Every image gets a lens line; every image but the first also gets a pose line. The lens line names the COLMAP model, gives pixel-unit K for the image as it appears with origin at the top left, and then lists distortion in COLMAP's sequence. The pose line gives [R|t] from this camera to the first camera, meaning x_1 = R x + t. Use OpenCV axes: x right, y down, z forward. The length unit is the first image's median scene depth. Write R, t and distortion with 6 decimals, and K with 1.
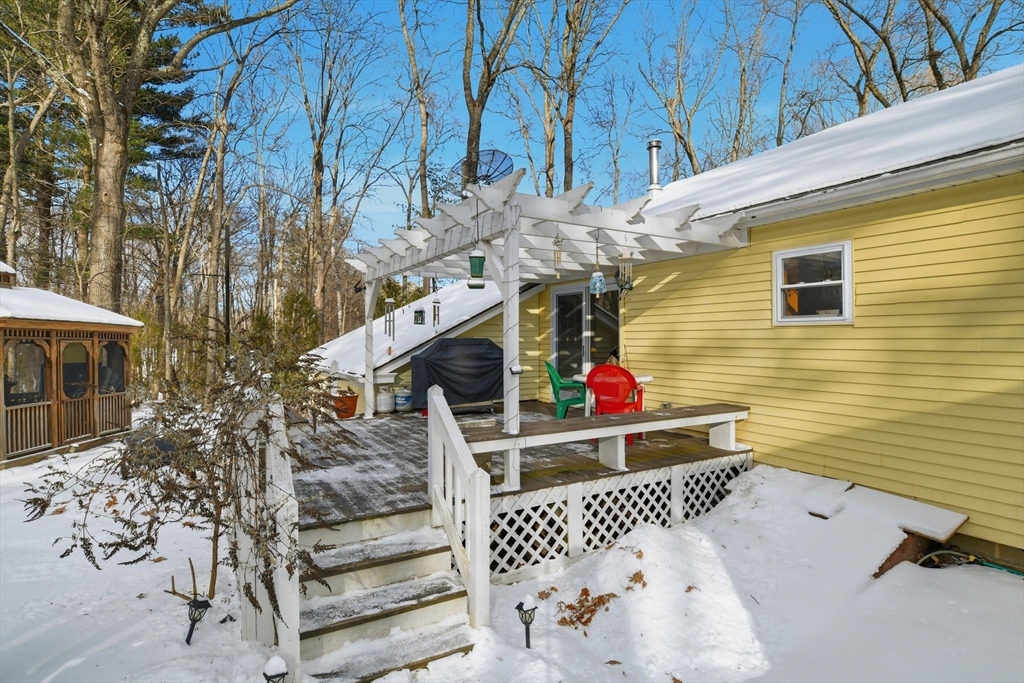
lens RADIAL K [[522.3, 0, 517.2], [0, 522.3, 336.9], [0, 0, 1]] dist [-0.004105, 0.001471]
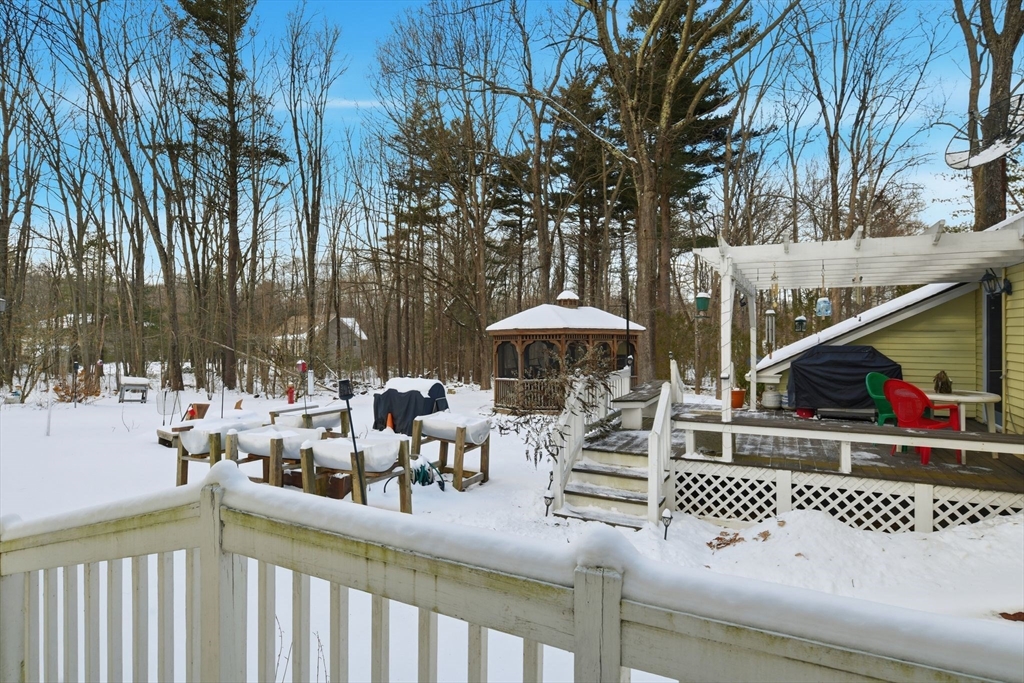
lens RADIAL K [[522.3, 0, 517.2], [0, 522.3, 336.9], [0, 0, 1]] dist [-0.004105, 0.001471]
pose [[0.562558, 0.009158, -0.826707, 0.801165], [0.001646, 0.999924, 0.012197, -0.060786], [0.826756, -0.008223, 0.562501, -0.247607]]
